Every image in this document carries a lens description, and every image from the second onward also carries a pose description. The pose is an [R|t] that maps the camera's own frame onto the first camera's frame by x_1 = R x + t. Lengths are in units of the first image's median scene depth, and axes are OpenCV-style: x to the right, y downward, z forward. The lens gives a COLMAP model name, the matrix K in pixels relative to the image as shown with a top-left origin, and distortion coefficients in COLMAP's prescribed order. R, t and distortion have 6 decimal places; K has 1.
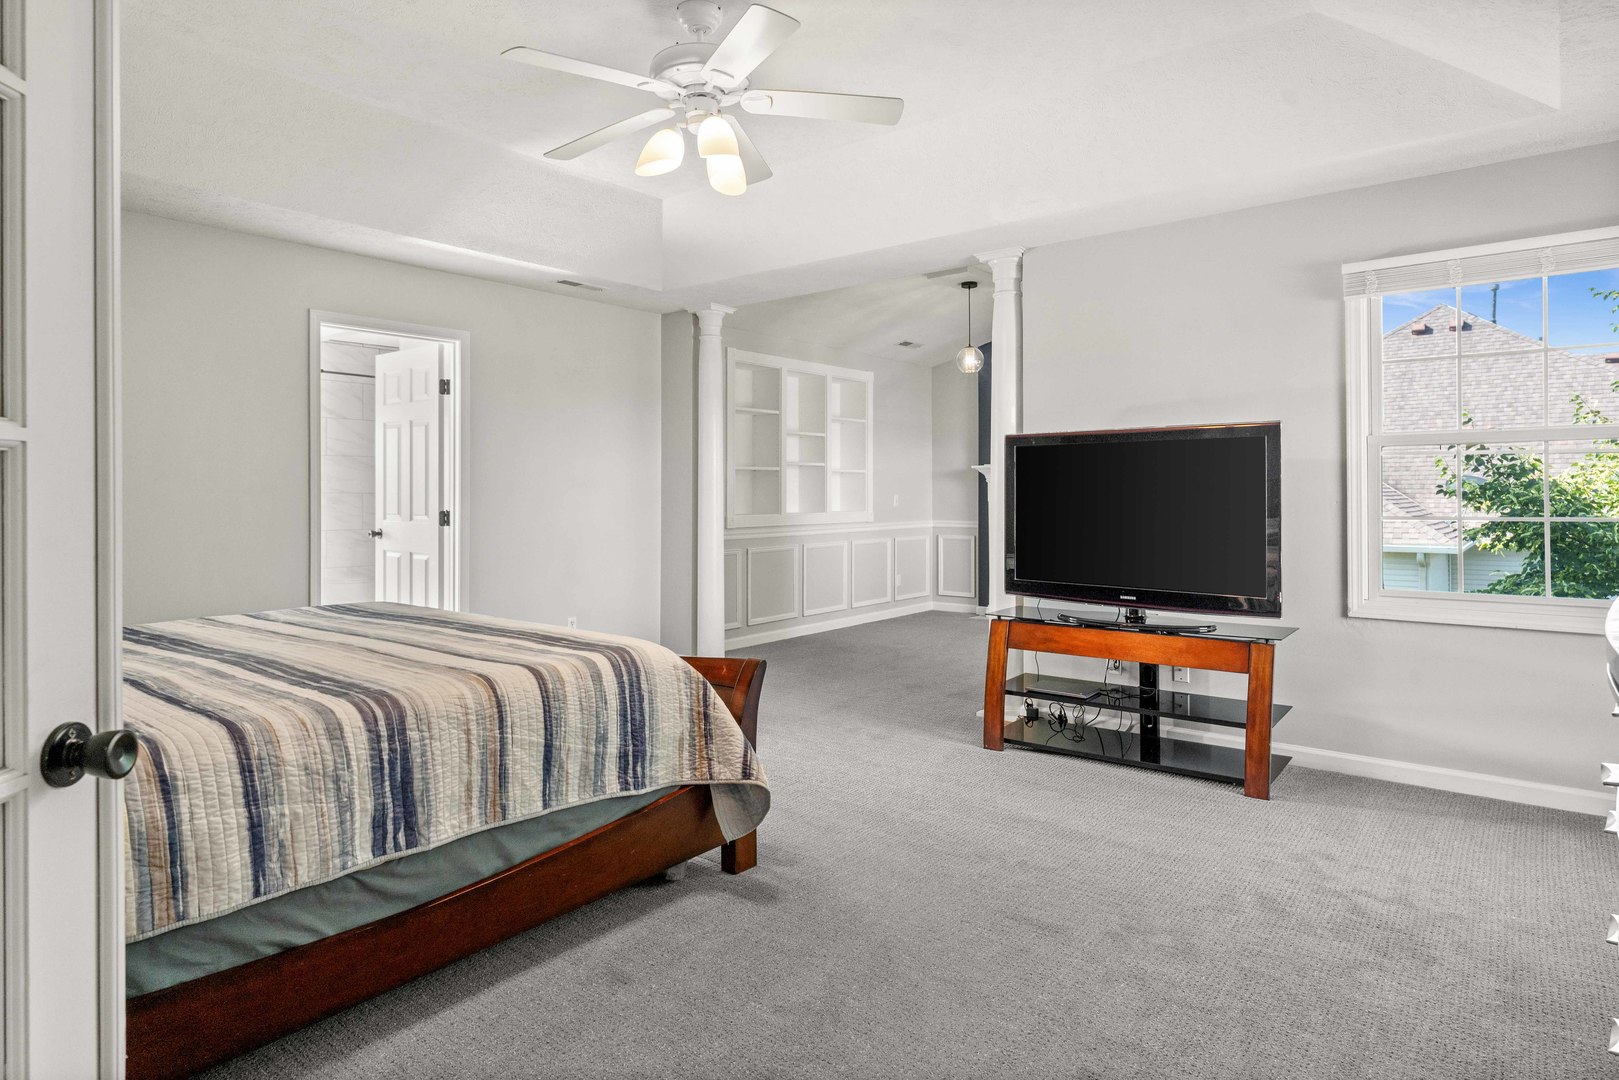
lens RADIAL K [[913.5, 0, 815.7], [0, 913.5, 539.8], [0, 0, 1]] dist [-0.004700, 0.000425]
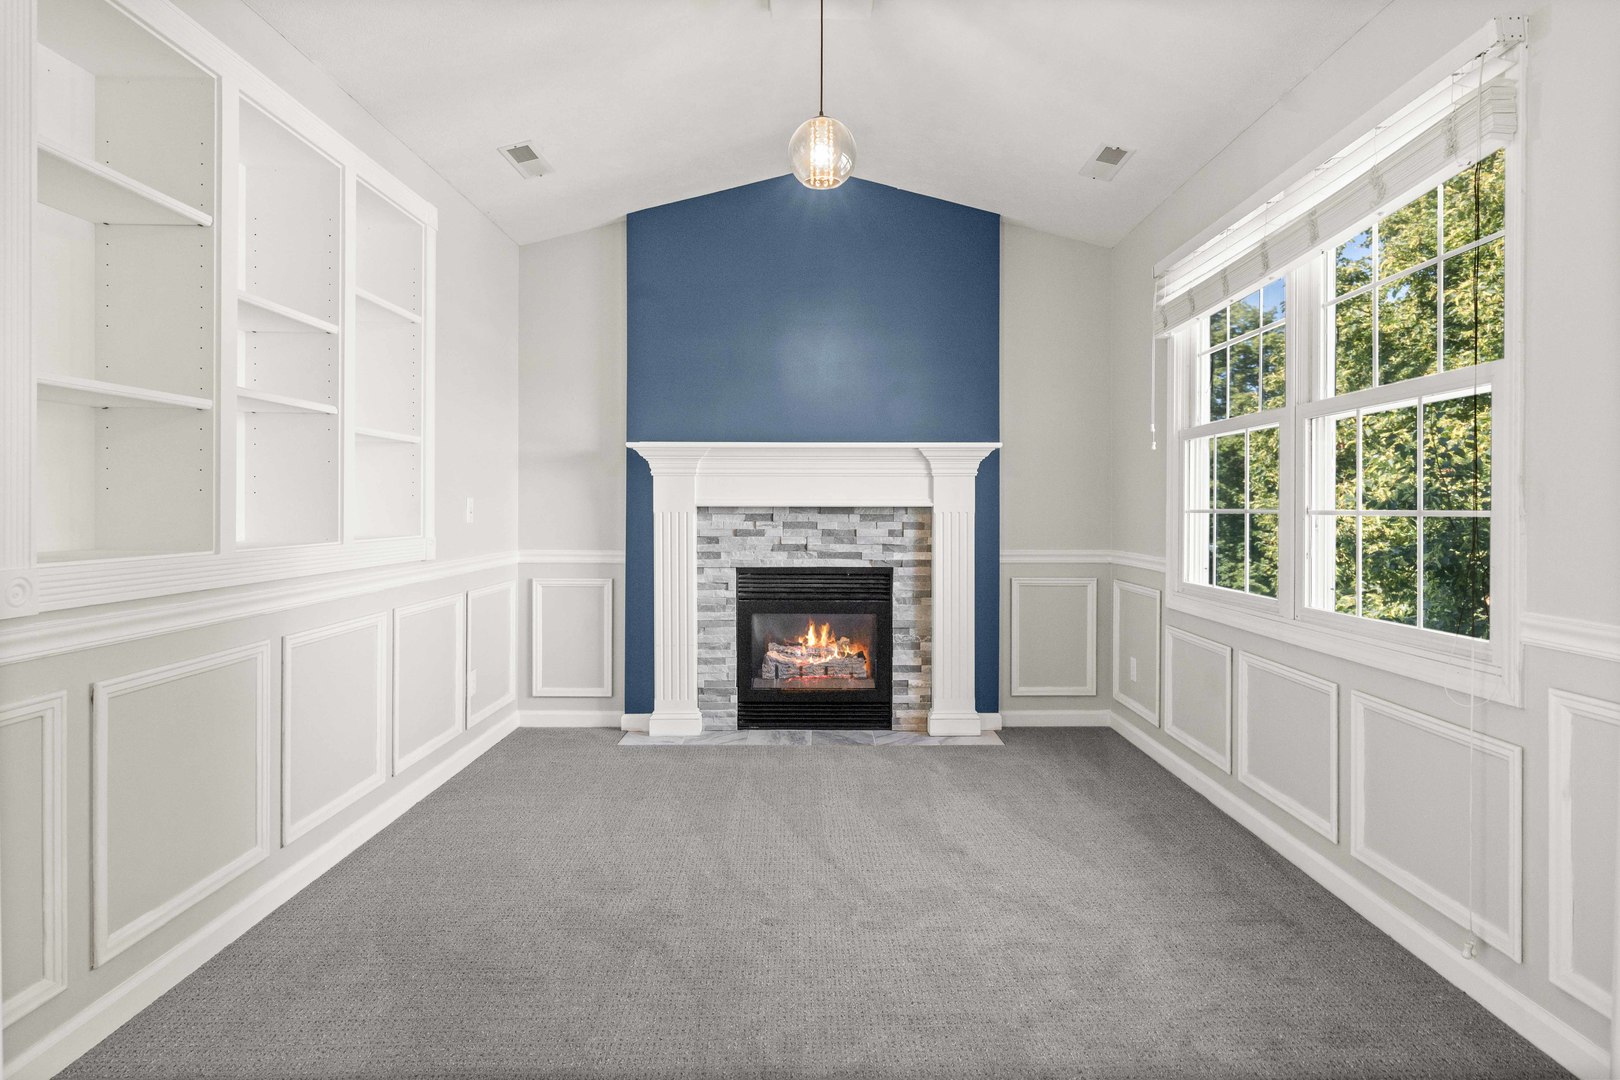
lens RADIAL K [[914.1, 0, 816.3], [0, 914.1, 539.8], [0, 0, 1]] dist [-0.004700, 0.000425]
pose [[0.770182, -0.022407, 0.637430, -0.071903], [0.034008, 0.999404, -0.005959, -0.020548], [-0.636917, 0.026267, 0.770485, 0.556964]]
